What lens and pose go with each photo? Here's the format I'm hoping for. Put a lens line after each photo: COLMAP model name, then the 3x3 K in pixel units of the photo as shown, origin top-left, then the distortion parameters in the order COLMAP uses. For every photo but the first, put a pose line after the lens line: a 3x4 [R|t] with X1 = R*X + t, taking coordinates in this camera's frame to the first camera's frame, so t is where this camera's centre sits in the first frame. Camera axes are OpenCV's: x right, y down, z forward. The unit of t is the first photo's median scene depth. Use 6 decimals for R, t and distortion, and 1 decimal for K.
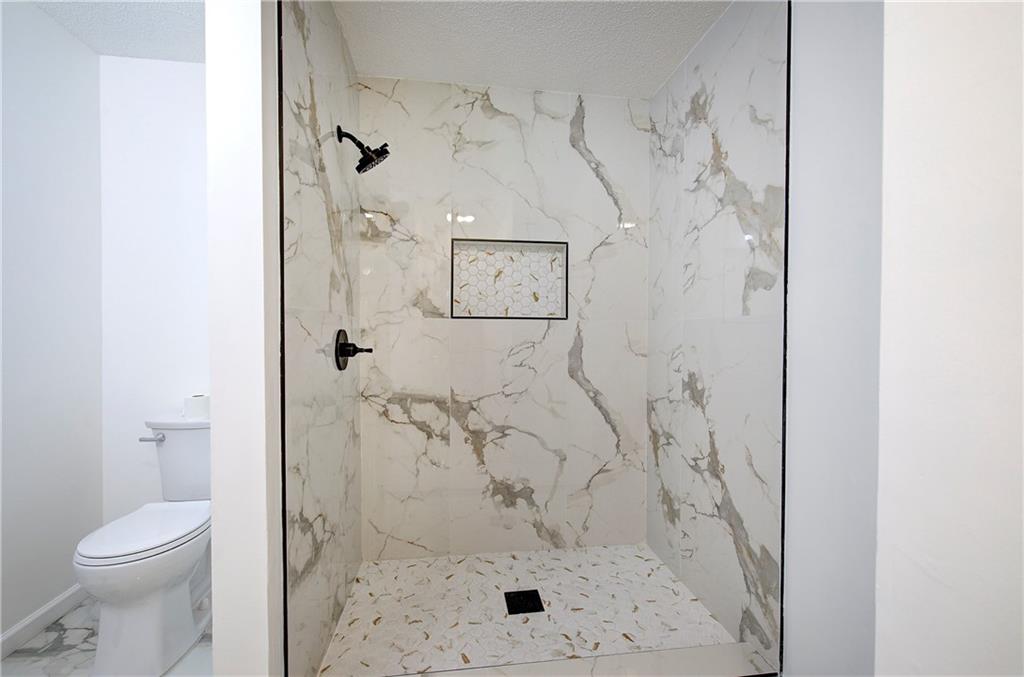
lens RADIAL K [[433.3, 0, 513.7], [0, 433.3, 339.4], [0, 0, 1]] dist [-0.002390, -0.000329]
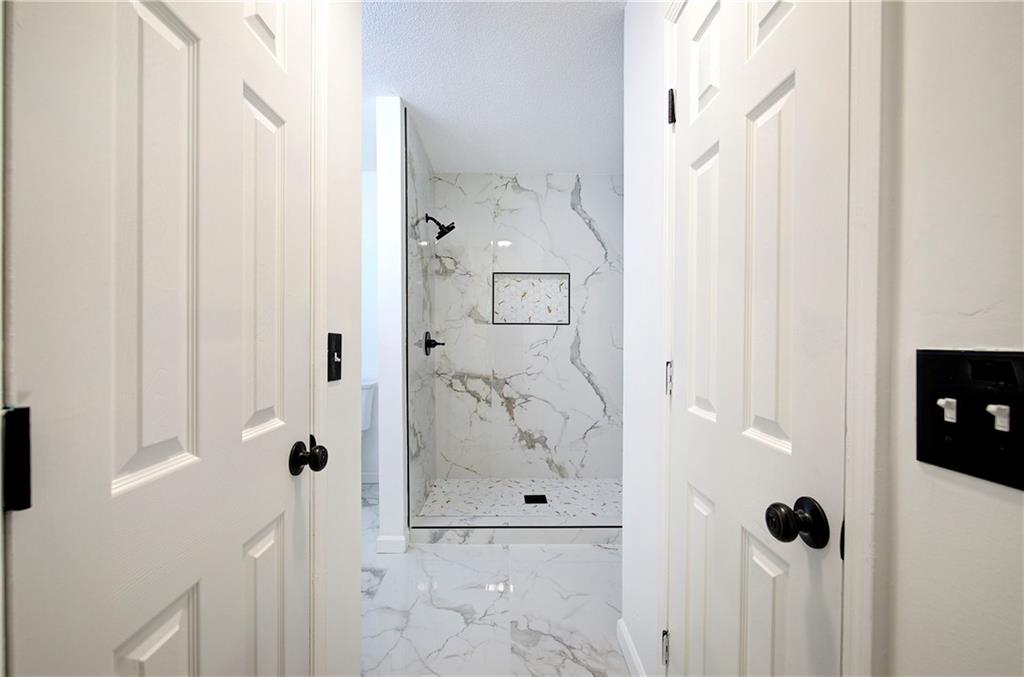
lens RADIAL K [[433.3, 0, 513.7], [0, 433.3, 339.4], [0, 0, 1]] dist [-0.002390, -0.000329]
pose [[0.993392, -0.001035, -0.114768, 0.106434], [0.000347, 0.999982, -0.006014, 0.014185], [0.114773, 0.005934, 0.993374, -0.517678]]
